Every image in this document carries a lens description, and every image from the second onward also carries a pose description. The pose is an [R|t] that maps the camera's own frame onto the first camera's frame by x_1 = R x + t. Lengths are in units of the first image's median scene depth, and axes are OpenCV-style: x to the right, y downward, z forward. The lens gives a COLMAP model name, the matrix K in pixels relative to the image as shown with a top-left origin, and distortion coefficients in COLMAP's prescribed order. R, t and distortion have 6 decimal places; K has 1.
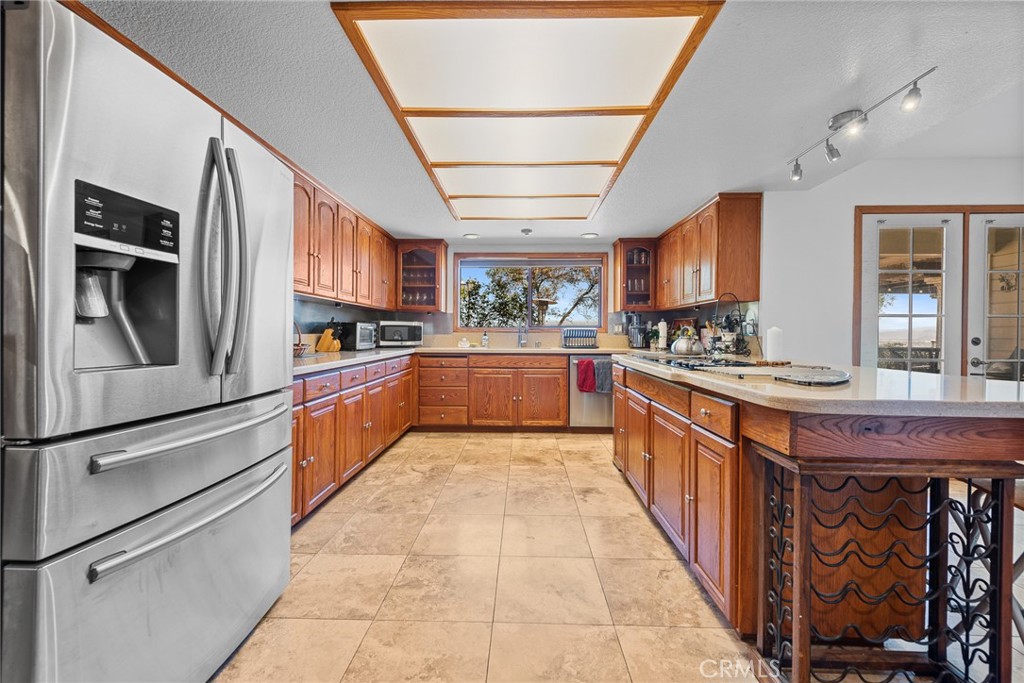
lens RADIAL K [[405.2, 0, 510.7], [0, 405.2, 336.6], [0, 0, 1]] dist [0.001623, -0.000543]
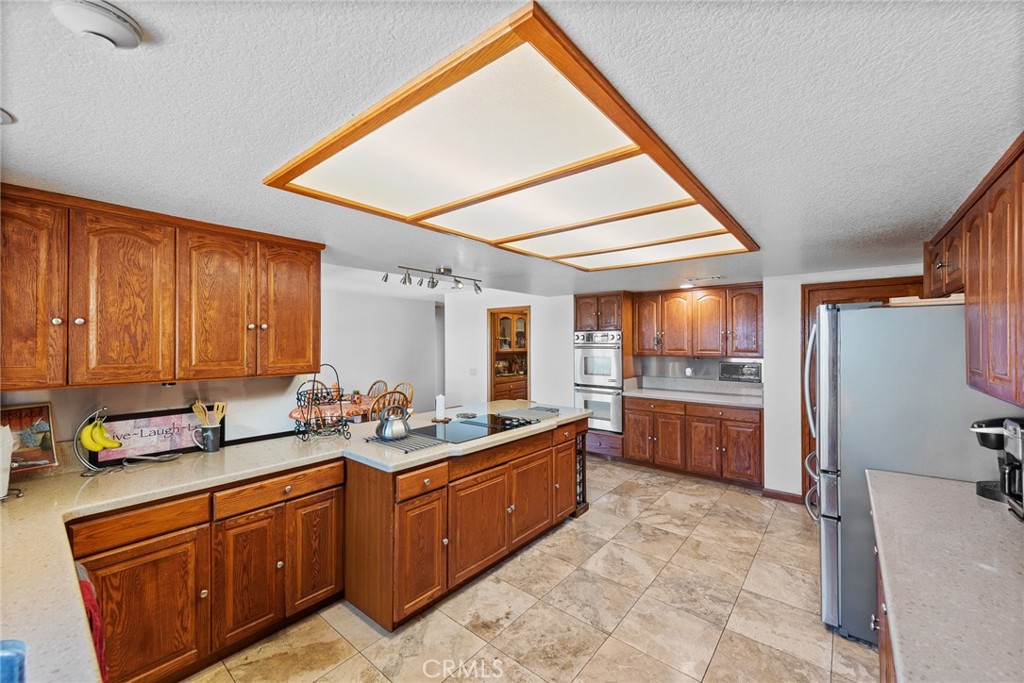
lens RADIAL K [[405.2, 0, 510.6], [0, 405.2, 339.1], [0, 0, 1]] dist [0.001623, -0.000543]
pose [[-0.790603, -0.003230, 0.612321, -0.477903], [-0.000555, 0.999989, 0.004559, -0.258682], [-0.612329, 0.003265, -0.790596, 2.279559]]
